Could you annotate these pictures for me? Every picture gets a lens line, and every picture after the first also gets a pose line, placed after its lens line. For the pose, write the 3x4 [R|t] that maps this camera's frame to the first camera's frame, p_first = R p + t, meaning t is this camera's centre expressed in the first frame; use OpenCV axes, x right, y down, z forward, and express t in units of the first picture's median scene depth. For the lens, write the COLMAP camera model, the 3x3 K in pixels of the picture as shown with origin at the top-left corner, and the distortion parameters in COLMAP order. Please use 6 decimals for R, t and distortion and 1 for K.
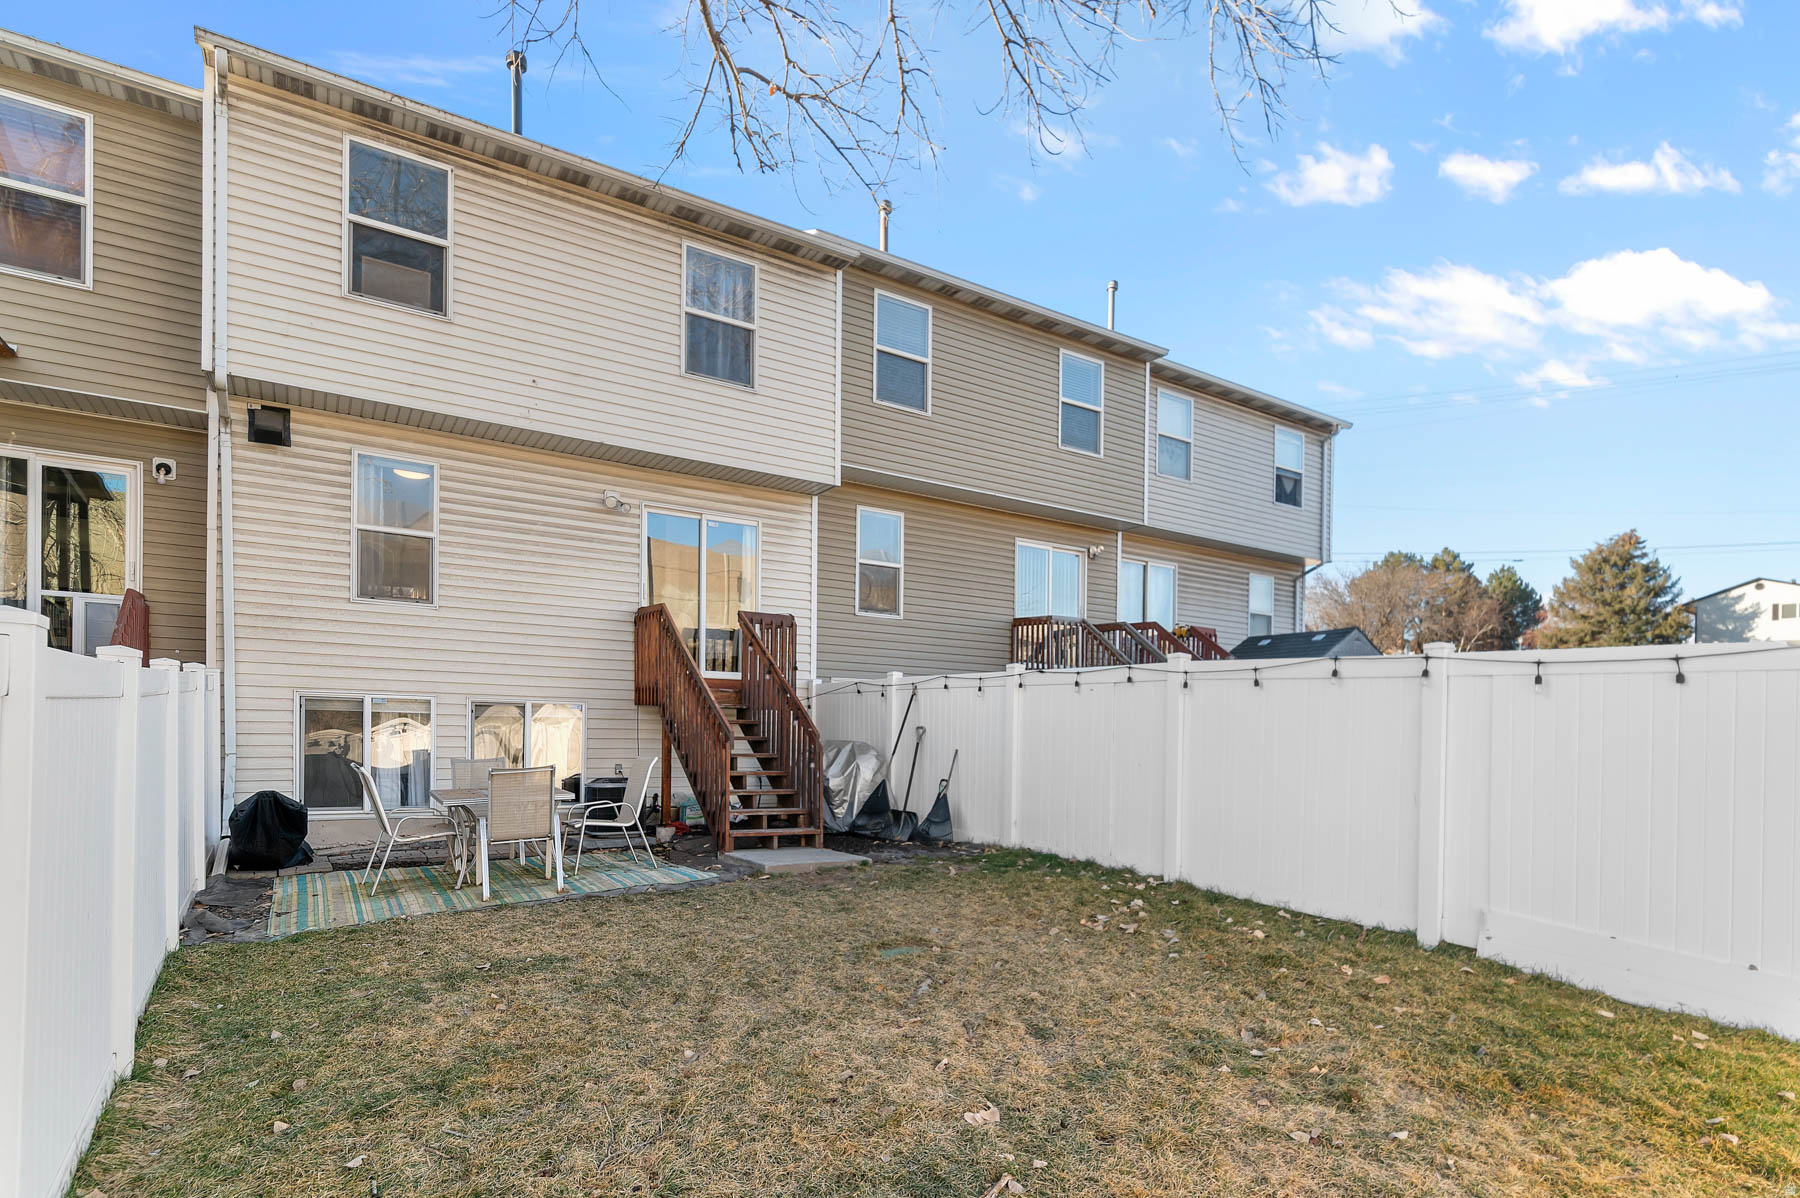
lens RADIAL K [[894.8, 0, 900.0], [0, 894.8, 599.0], [0, 0, 1]] dist [0.002311, -0.000468]
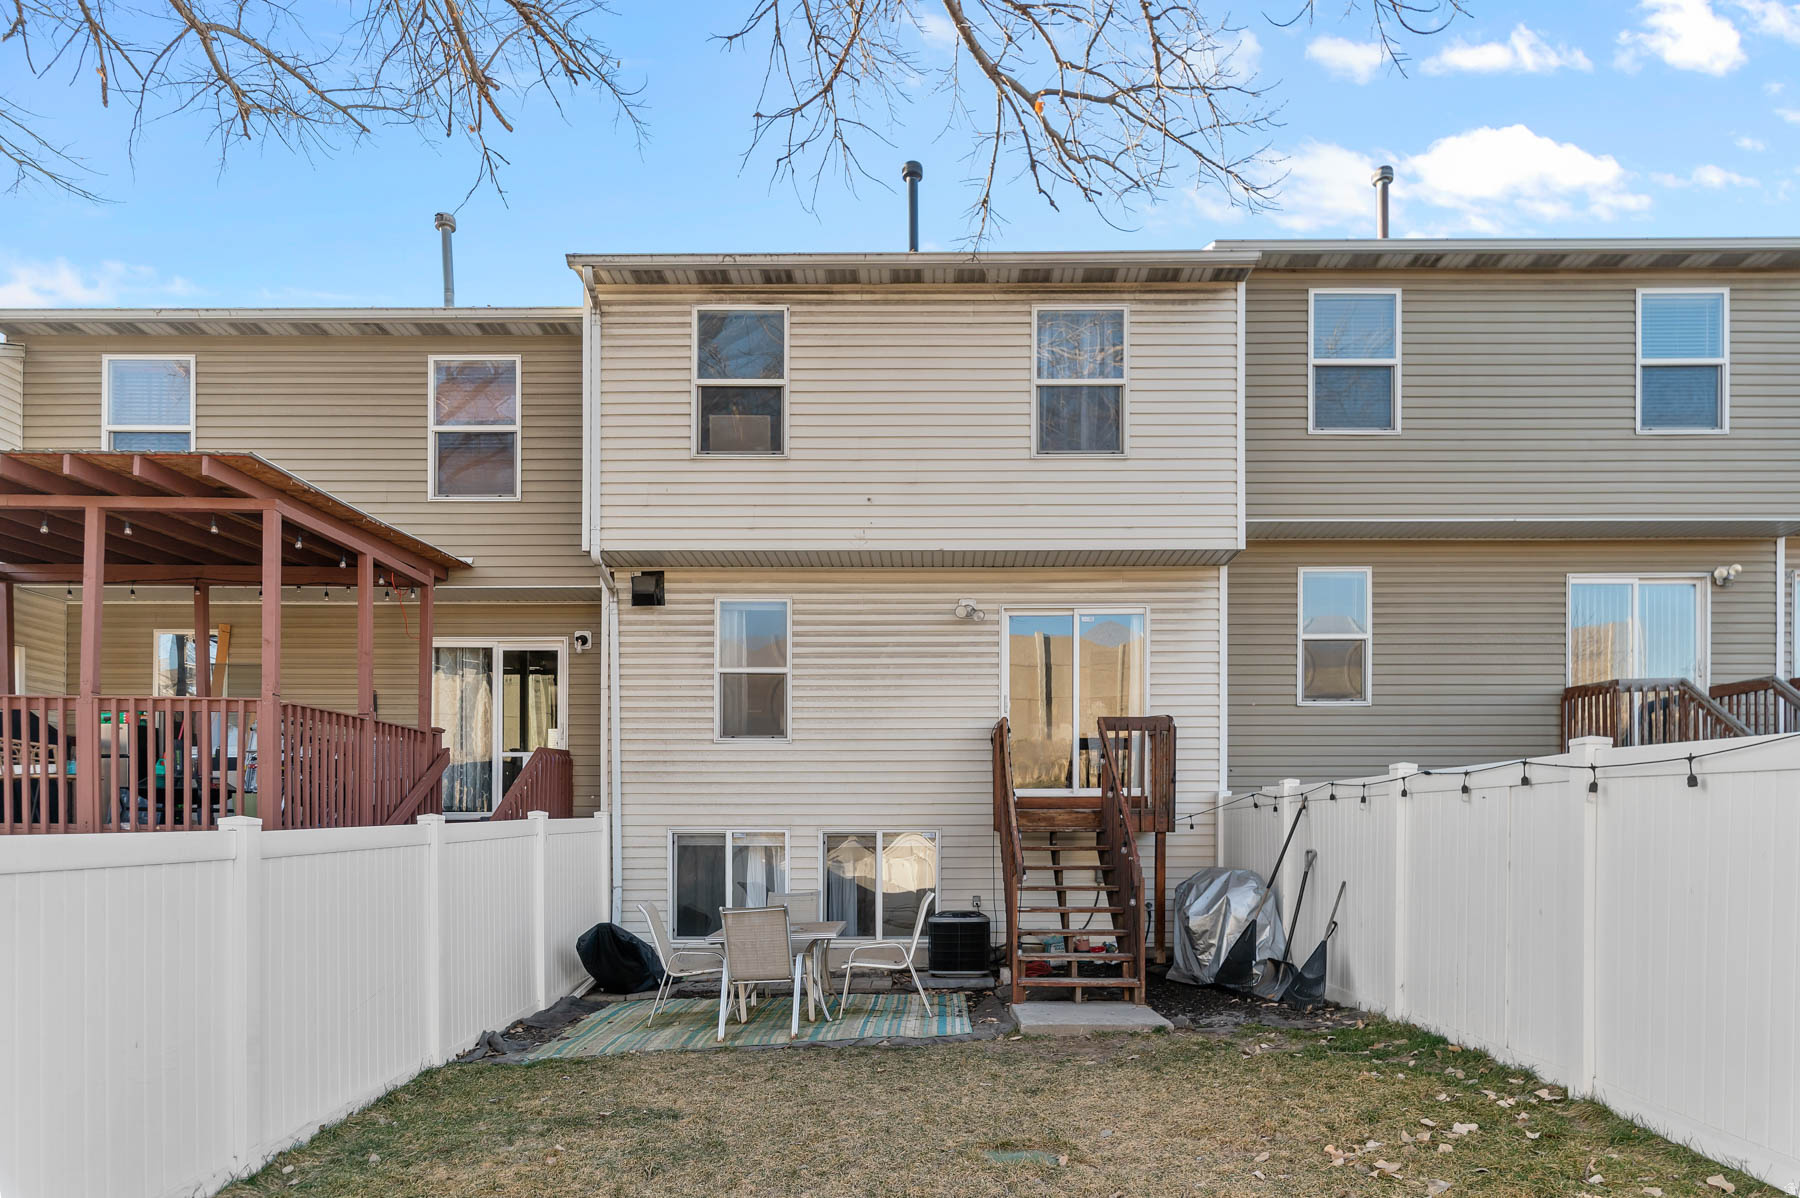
lens RADIAL K [[998.3, 0, 900.1], [0, 998.3, 711.7], [0, 0, 1]] dist [0.000356, 0.000514]
pose [[0.849509, -0.088642, -0.520075, 0.176473], [0.094421, 0.995413, -0.015427, 0.005260], [0.519056, -0.036000, 0.853982, 0.096577]]
